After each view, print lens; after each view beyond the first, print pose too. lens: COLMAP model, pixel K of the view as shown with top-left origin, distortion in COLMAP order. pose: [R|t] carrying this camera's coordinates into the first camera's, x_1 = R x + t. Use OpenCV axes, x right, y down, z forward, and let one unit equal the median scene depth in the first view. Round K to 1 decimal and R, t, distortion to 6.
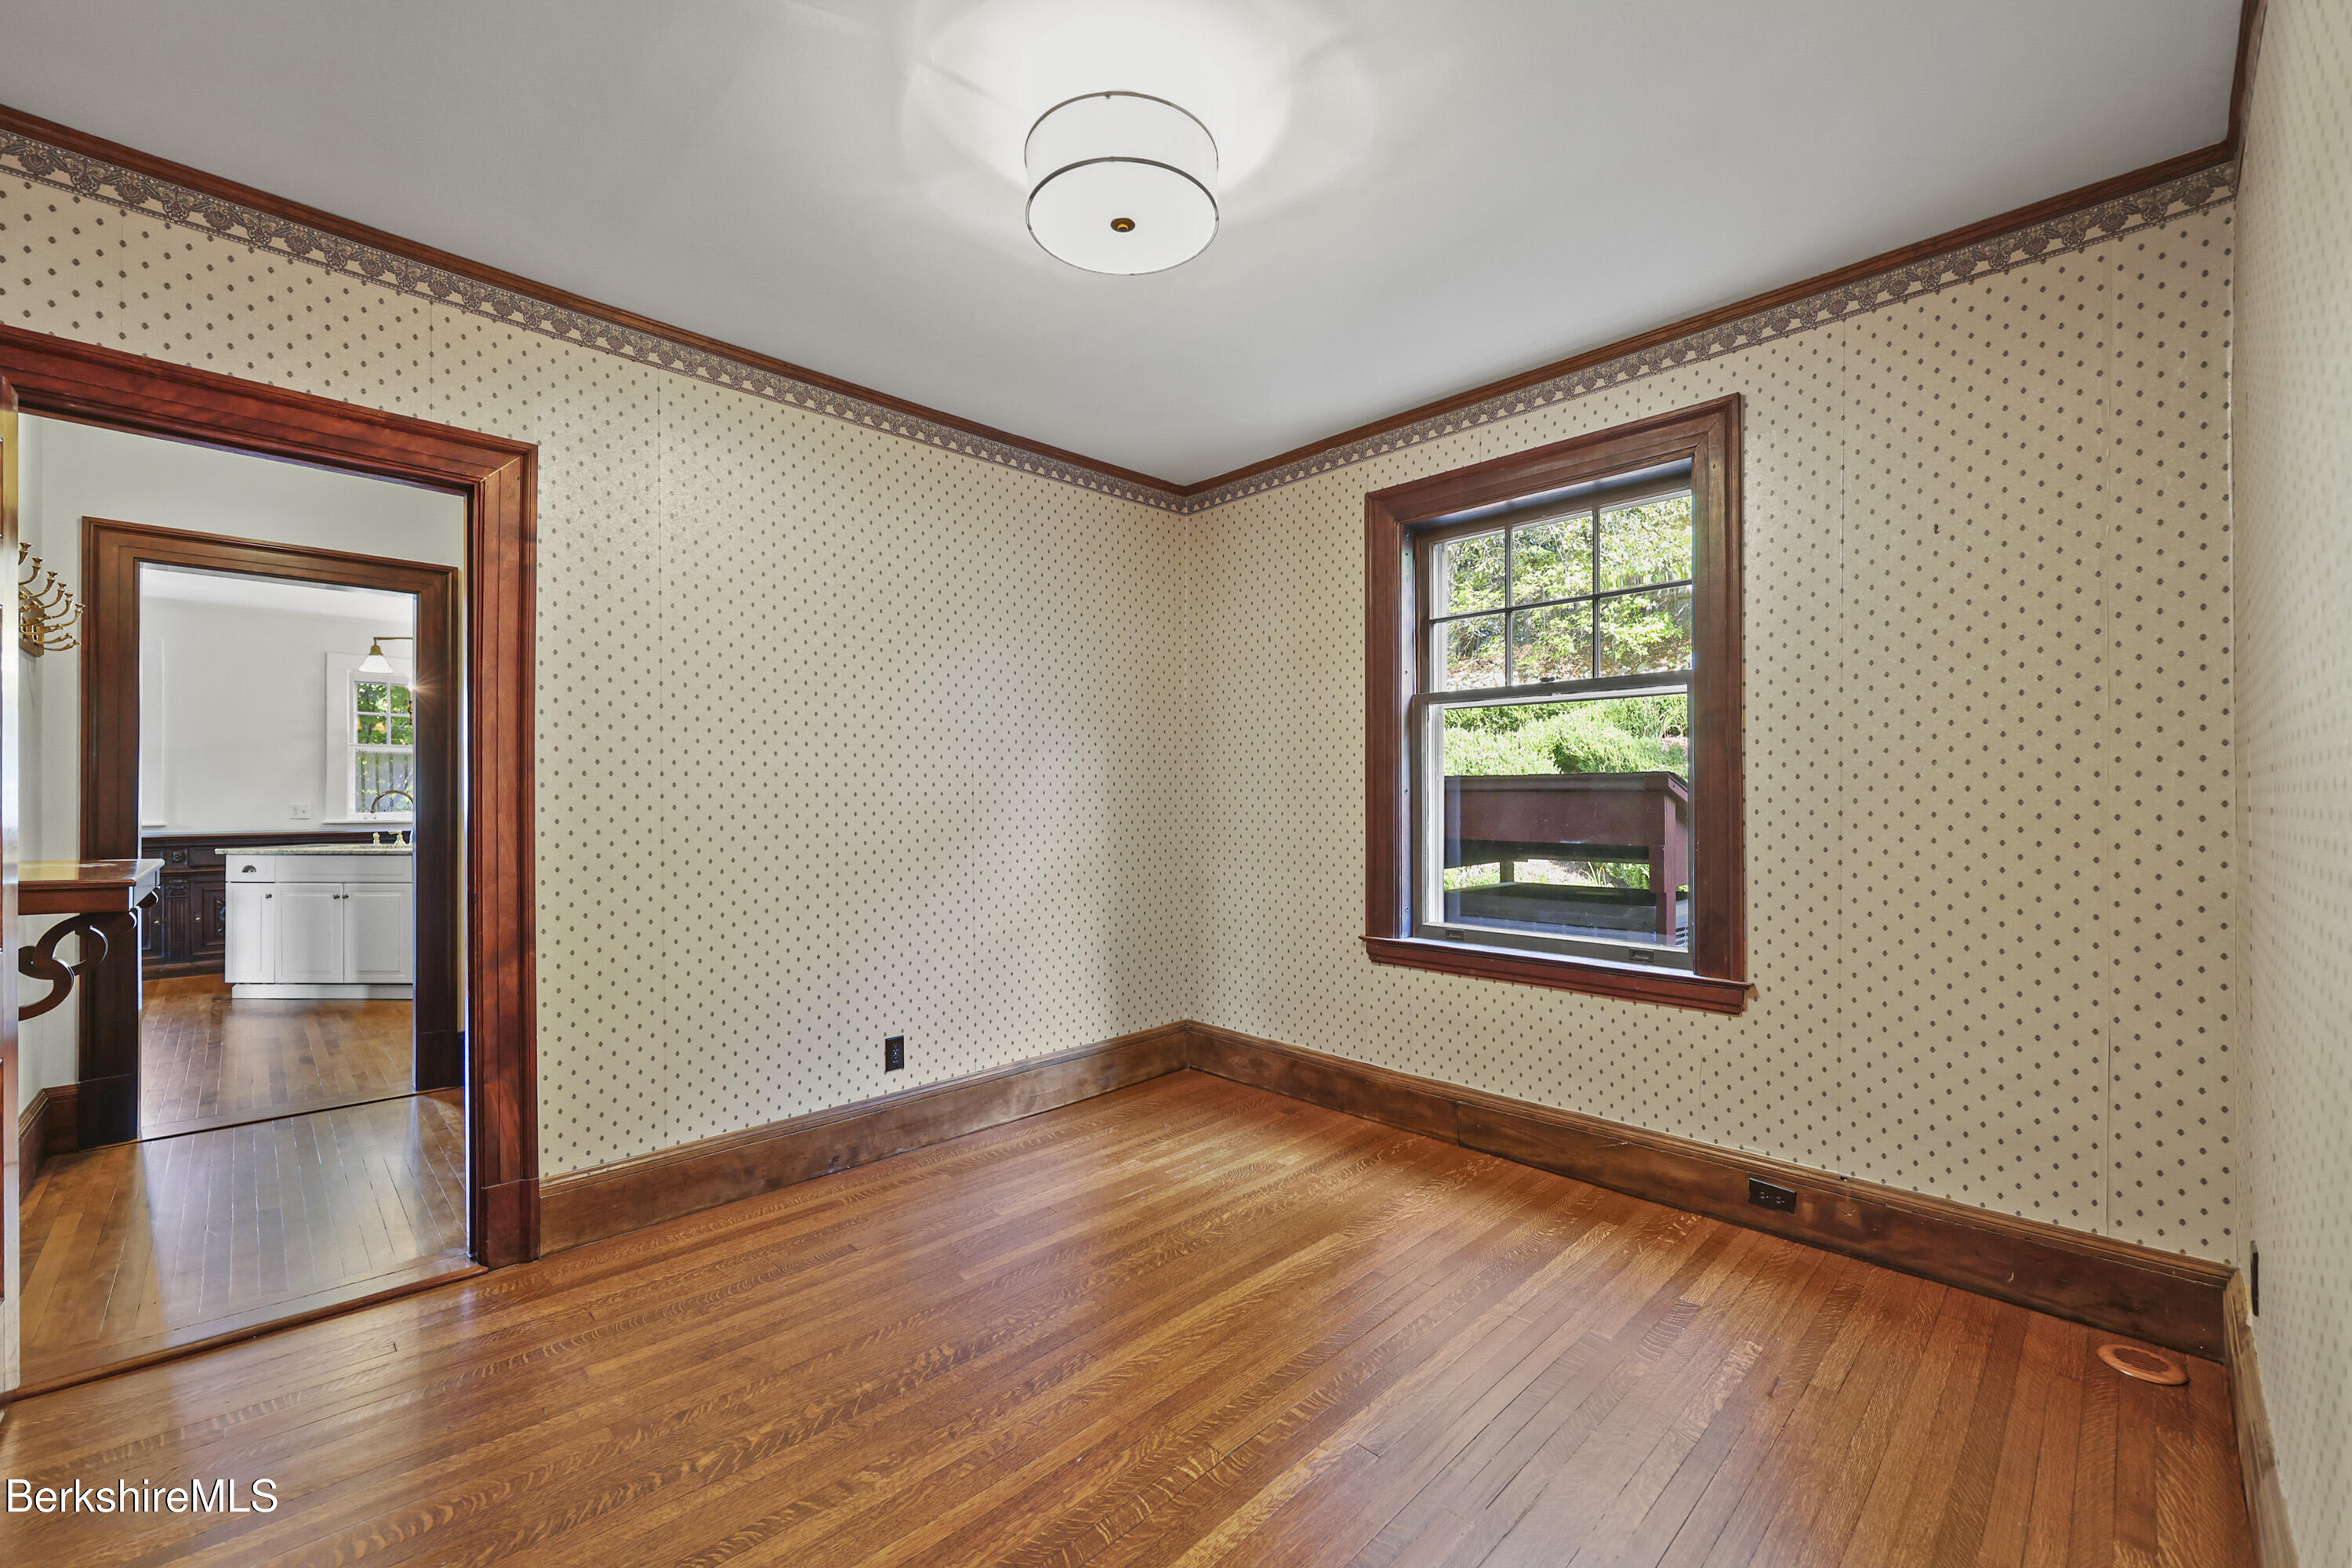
lens RADIAL K [[960.4, 0, 1180.7], [0, 960.4, 794.1], [0, 0, 1]] dist [0.004341, -0.000153]
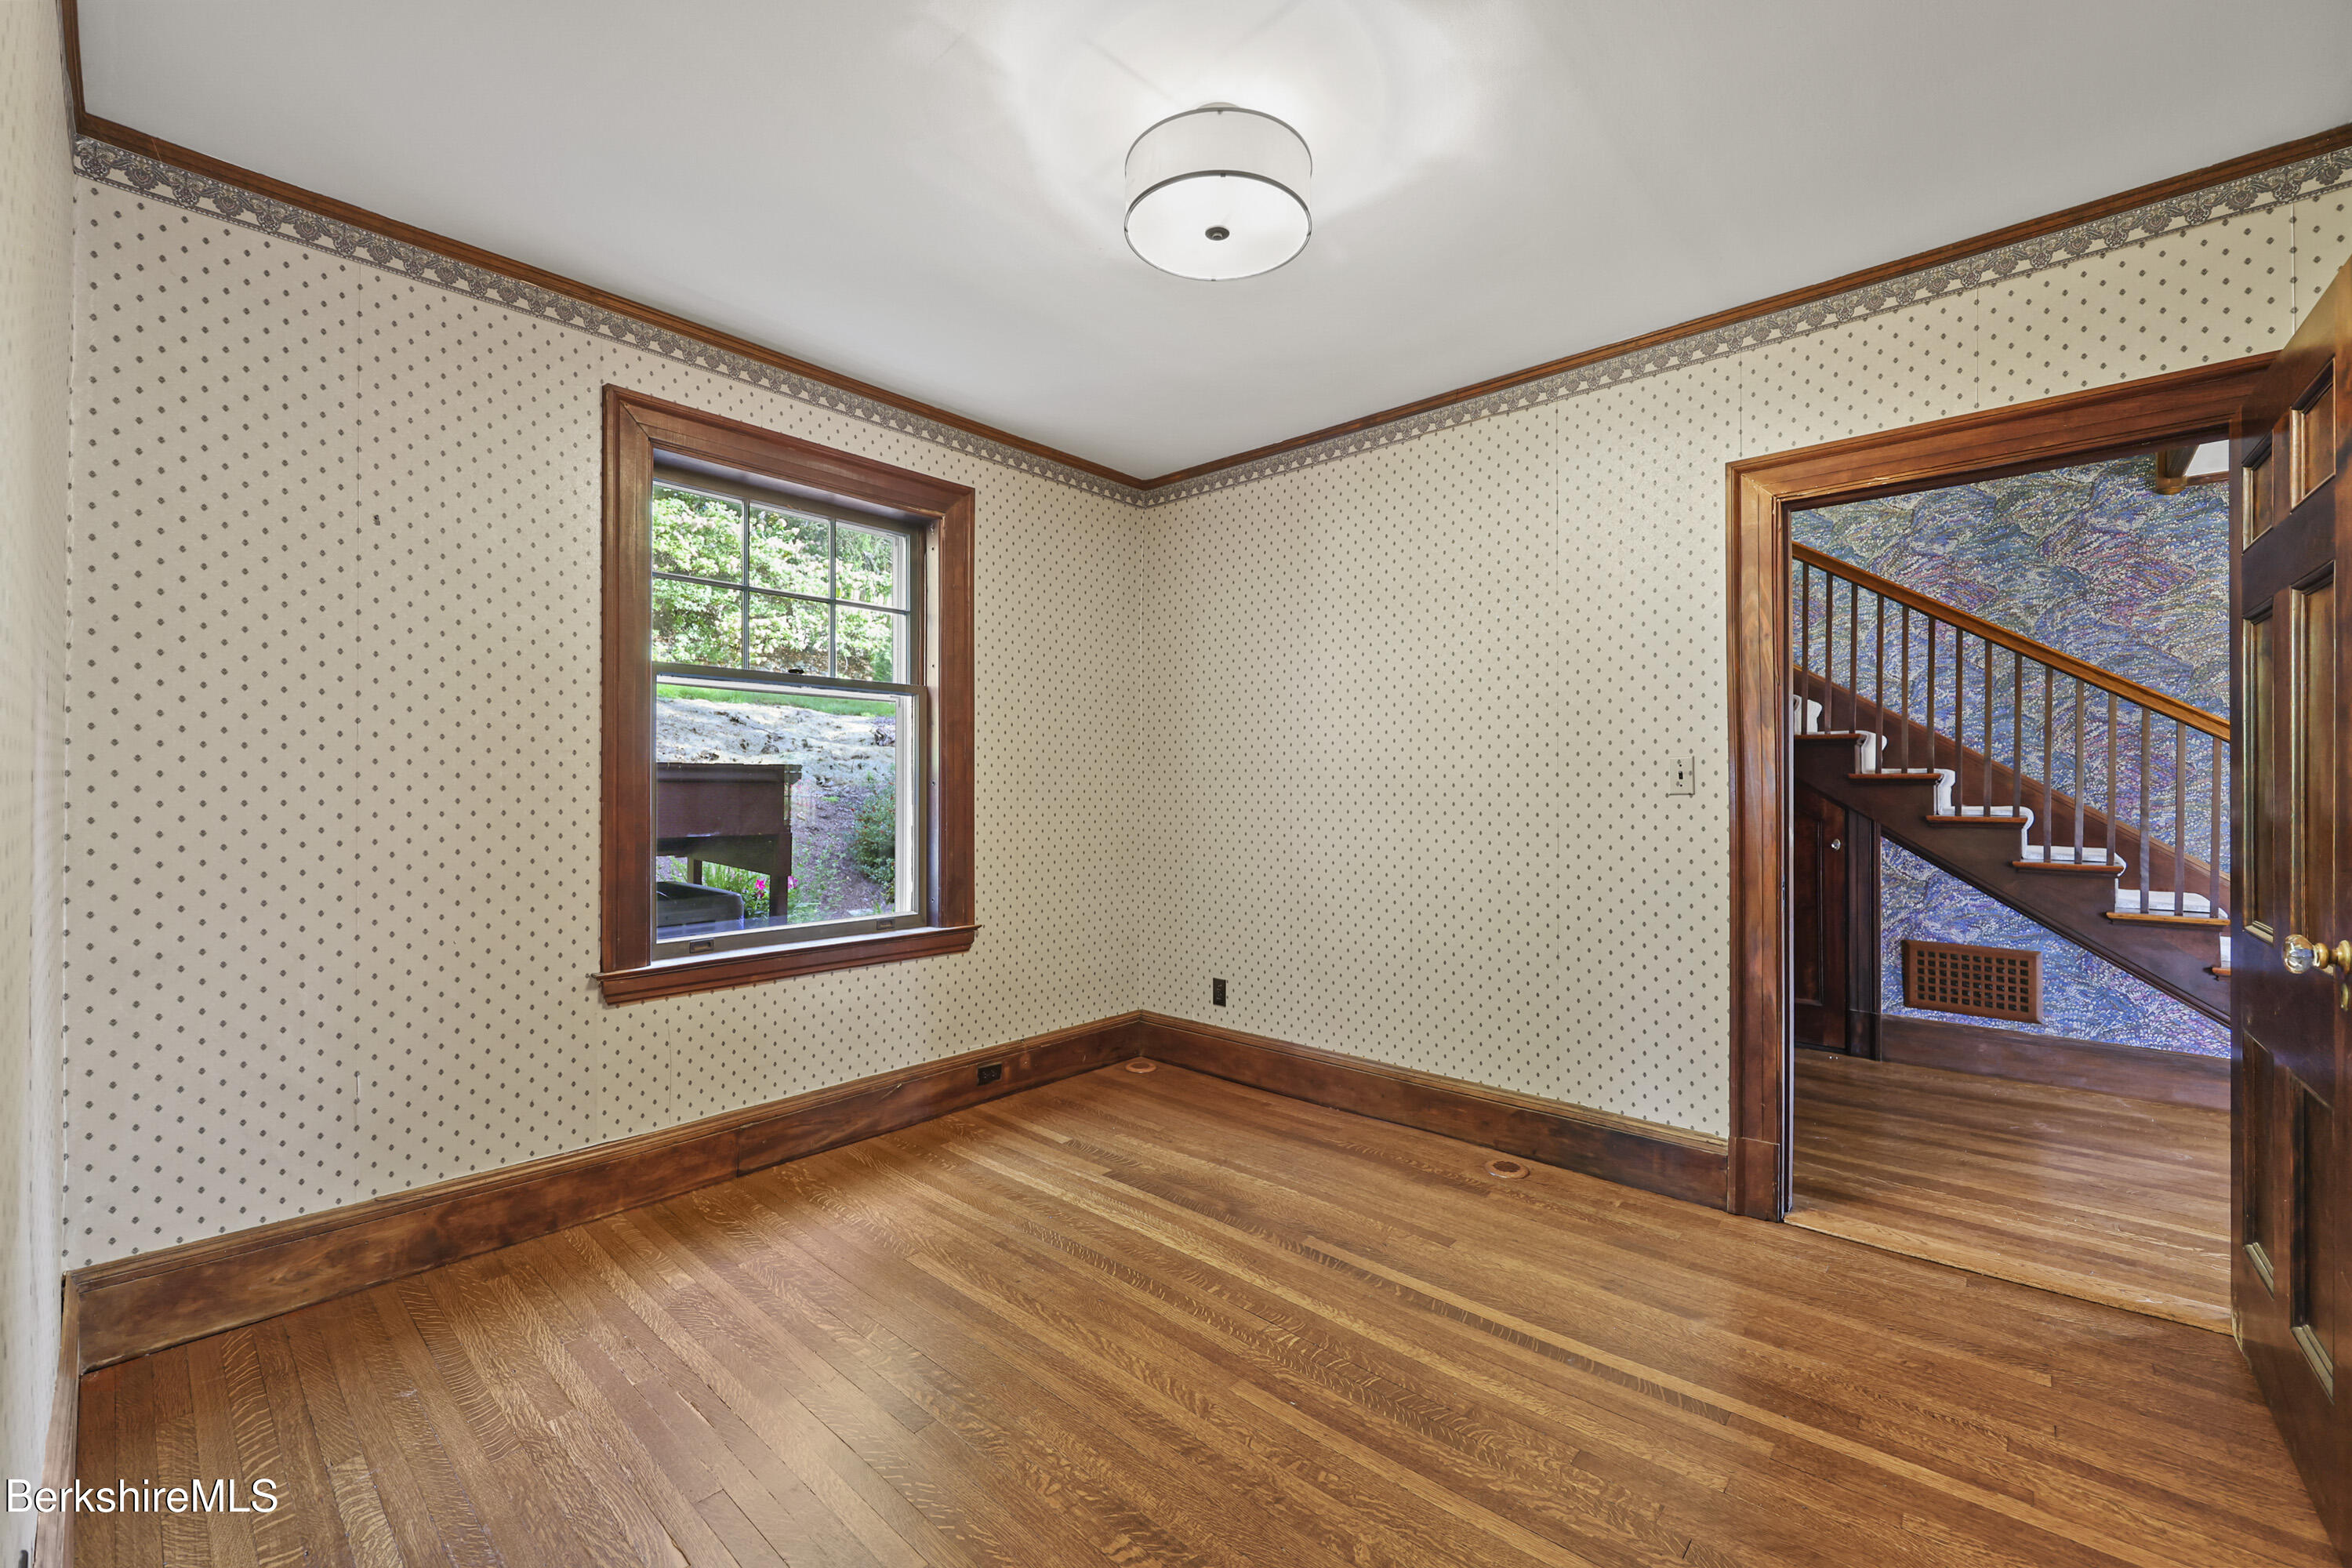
lens RADIAL K [[960.4, 0, 1189.1], [0, 960.4, 778.9], [0, 0, 1]] dist [0.004341, -0.000153]
pose [[-0.076161, 0.007095, 0.997070, -0.656679], [-0.006750, 0.999948, -0.007631, -0.001212], [-0.997073, -0.007311, -0.076110, 0.669839]]
